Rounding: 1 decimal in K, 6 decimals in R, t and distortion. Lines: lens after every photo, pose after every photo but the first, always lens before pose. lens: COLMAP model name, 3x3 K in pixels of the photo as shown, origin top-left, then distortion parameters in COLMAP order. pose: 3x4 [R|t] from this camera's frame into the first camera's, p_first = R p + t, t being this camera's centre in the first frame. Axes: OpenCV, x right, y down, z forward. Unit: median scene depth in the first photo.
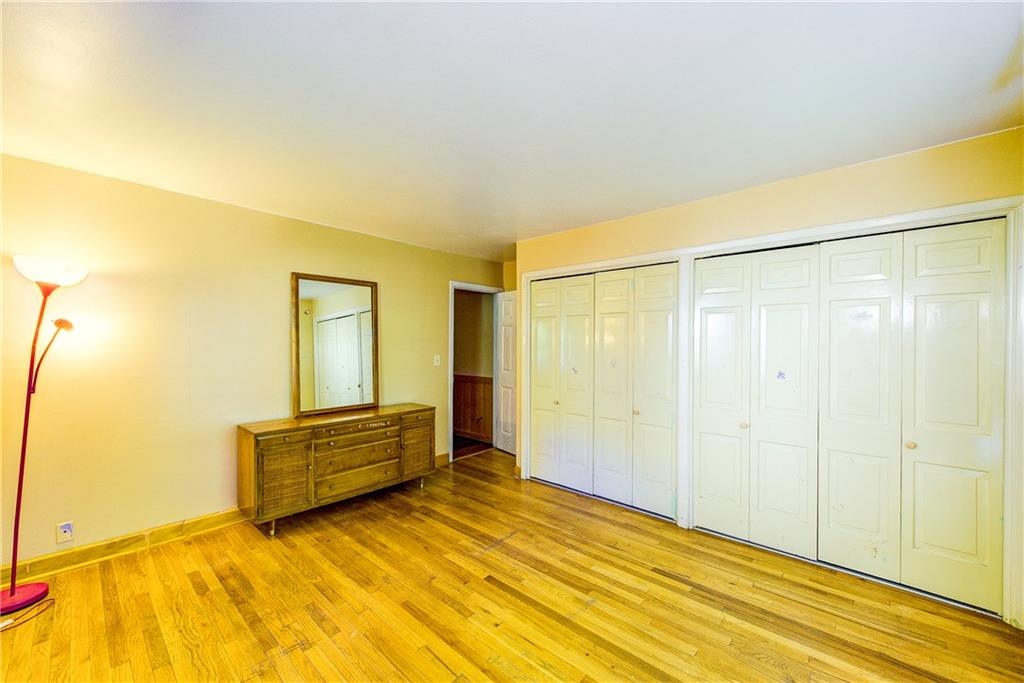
lens RADIAL K [[397.9, 0, 520.0], [0, 397.9, 347.1], [0, 0, 1]] dist [0.004001, -0.001589]
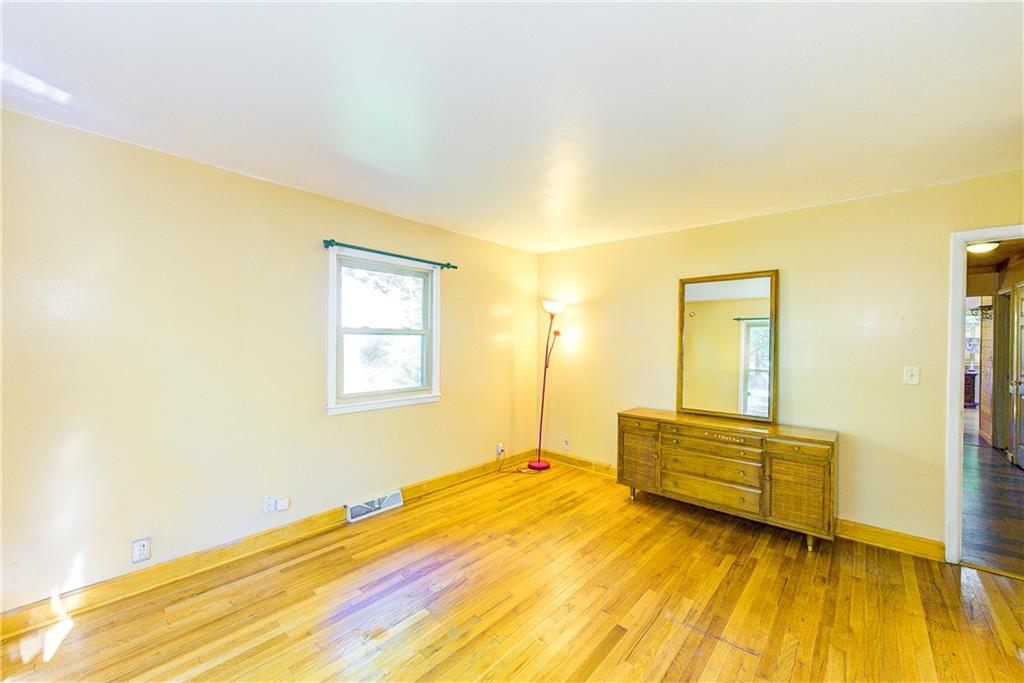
lens RADIAL K [[397.9, 0, 511.9], [0, 397.9, 345.7], [0, 0, 1]] dist [0.004001, -0.001589]
pose [[-0.001511, 0.007825, -0.999968, 0.614148], [-0.015622, 0.999847, 0.007848, -0.008093], [0.999877, 0.015634, -0.001388, 0.634097]]
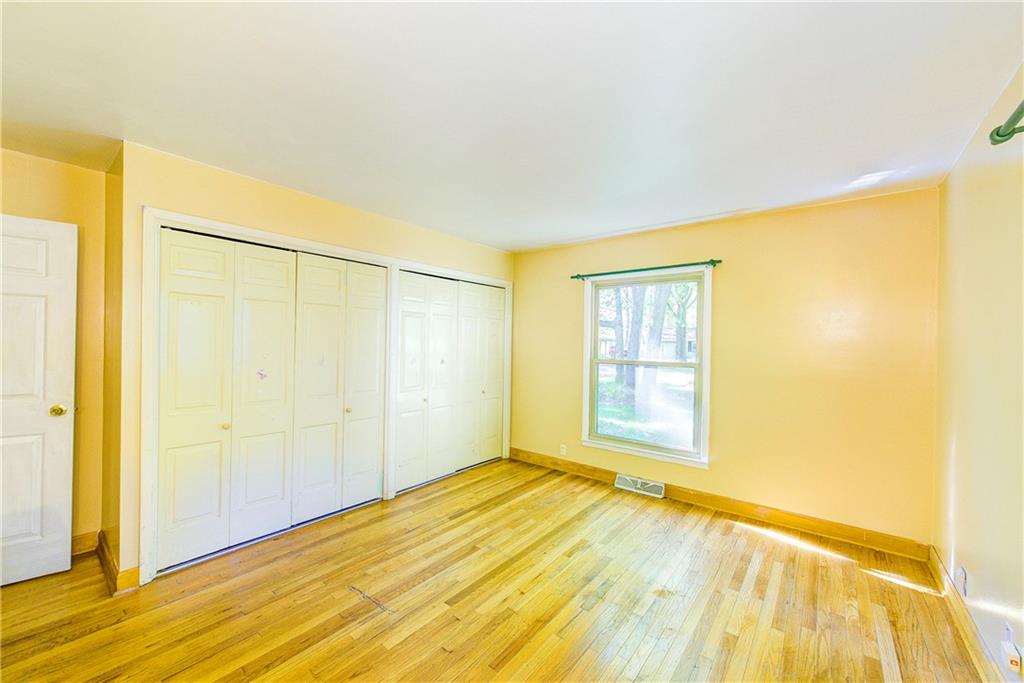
lens RADIAL K [[397.9, 0, 514.2], [0, 397.9, 342.7], [0, 0, 1]] dist [0.004001, -0.001589]
pose [[-0.059966, -0.005316, 0.998186, -0.813486], [-0.009395, 0.999945, 0.004761, -0.011099], [-0.998156, -0.009093, -0.060012, 0.757358]]
